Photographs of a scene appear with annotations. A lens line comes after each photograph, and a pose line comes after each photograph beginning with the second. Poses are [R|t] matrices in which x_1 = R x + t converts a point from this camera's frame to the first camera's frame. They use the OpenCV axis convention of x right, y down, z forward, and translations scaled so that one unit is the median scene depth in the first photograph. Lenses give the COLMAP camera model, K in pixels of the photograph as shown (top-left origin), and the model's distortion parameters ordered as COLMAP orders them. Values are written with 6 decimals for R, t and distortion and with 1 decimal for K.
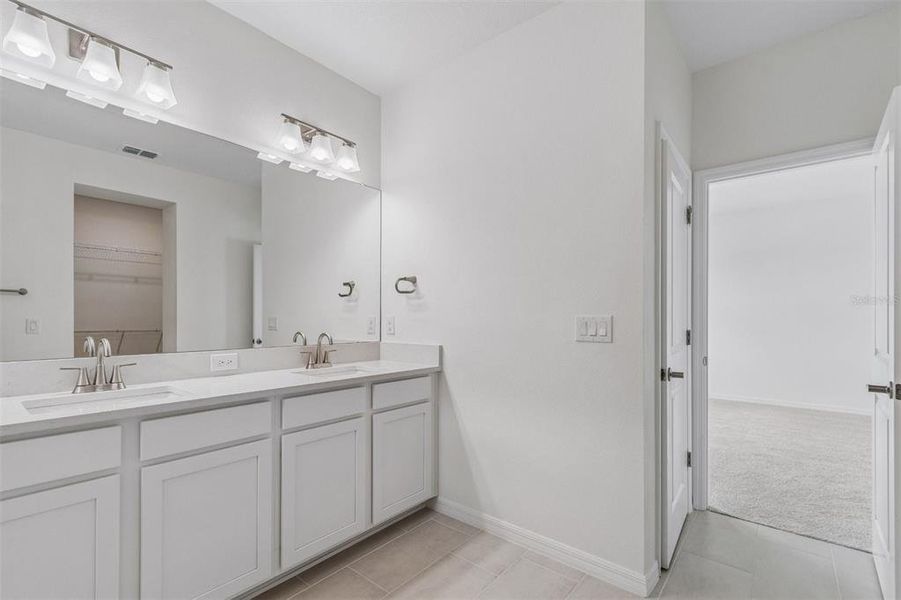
lens RADIAL K [[408.3, 0, 451.1], [0, 408.3, 317.9], [0, 0, 1]] dist [0.000902, 0.014634]
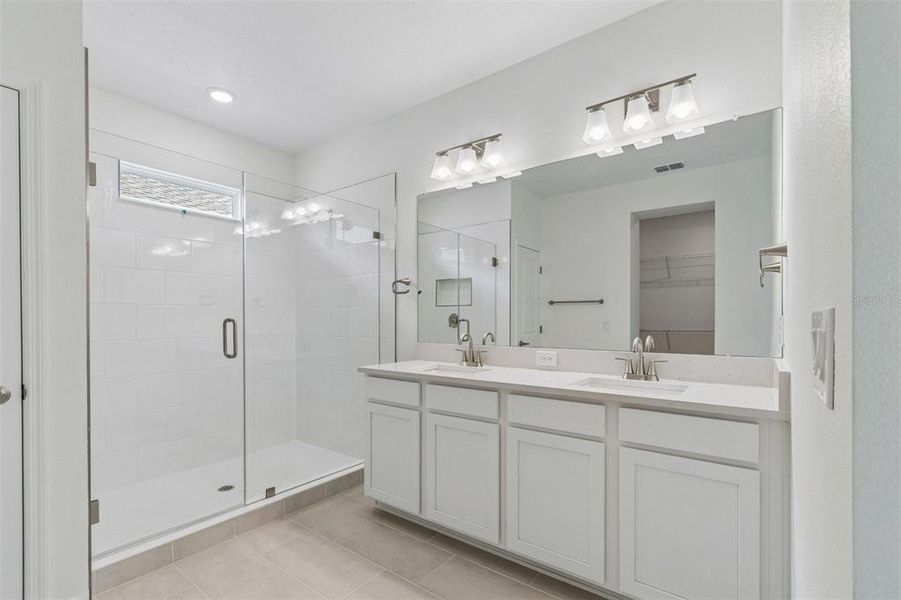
lens RADIAL K [[404.8, 0, 451.1], [0, 404.8, 323.0], [0, 0, 1]] dist [-0.021271, 0.000093]
pose [[0.049667, 0.005361, -0.998751, 0.454568], [0.002876, 0.999981, 0.005511, 0.002114], [0.998762, -0.003147, 0.049650, 0.550992]]
